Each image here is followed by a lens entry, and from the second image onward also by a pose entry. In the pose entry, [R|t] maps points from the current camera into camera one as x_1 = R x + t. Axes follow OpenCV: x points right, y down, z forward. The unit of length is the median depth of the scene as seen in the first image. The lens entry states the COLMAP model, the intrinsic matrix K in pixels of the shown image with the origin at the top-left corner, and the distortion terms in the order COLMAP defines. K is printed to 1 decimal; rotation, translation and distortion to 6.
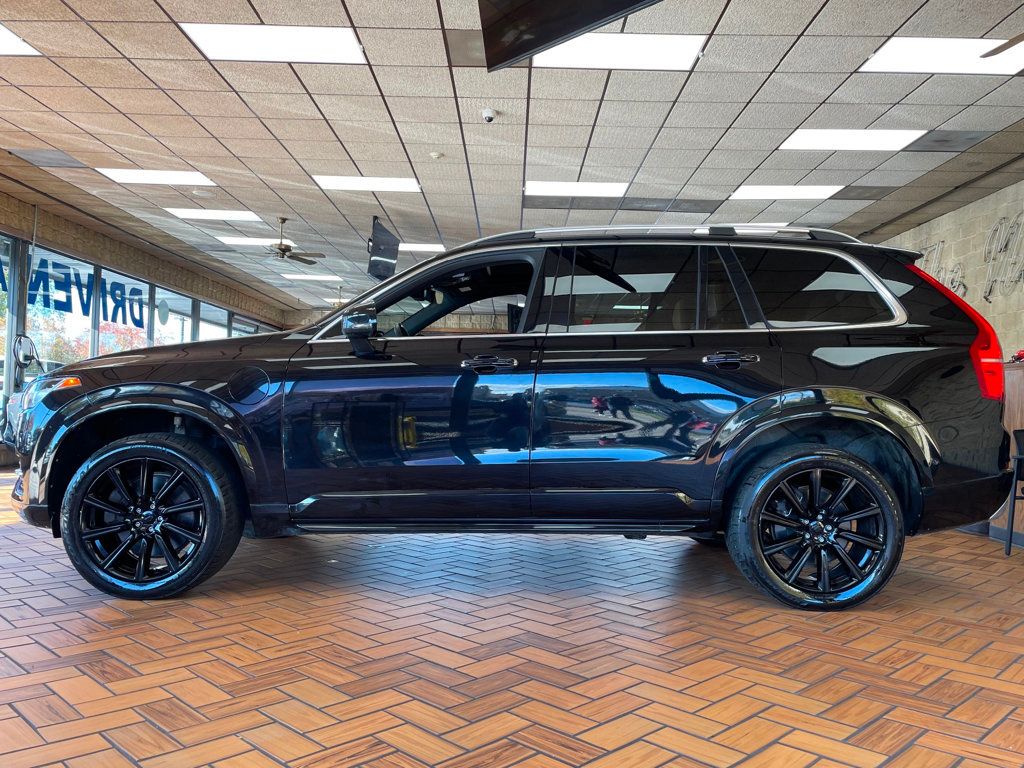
lens RADIAL K [[811.6, 0, 512.0], [0, 811.6, 384.0], [0, 0, 1]] dist [0.037929, -0.005320]
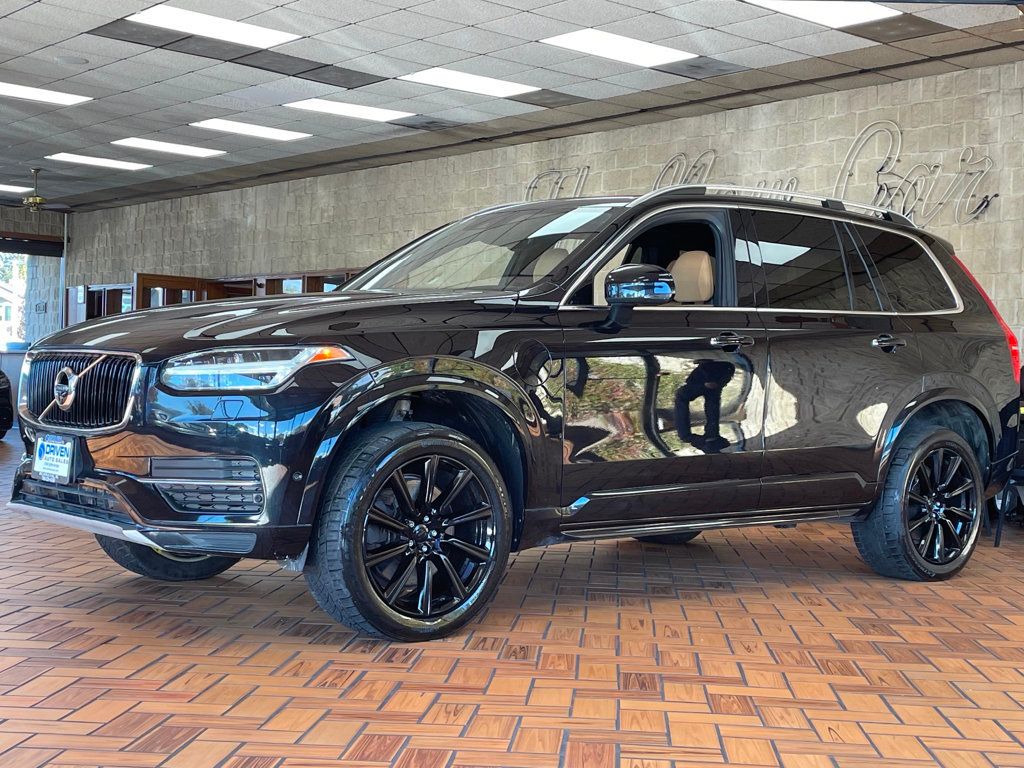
lens RADIAL K [[1404.9, 0, 512.0], [0, 1404.9, 384.0], [0, 0, 1]] dist [0.050349, 0.036386]
pose [[0.756362, 0.005441, 0.654131, -0.479580], [-0.039625, 0.998510, 0.037512, -0.010527], [-0.652952, -0.054293, 0.755451, -0.009390]]
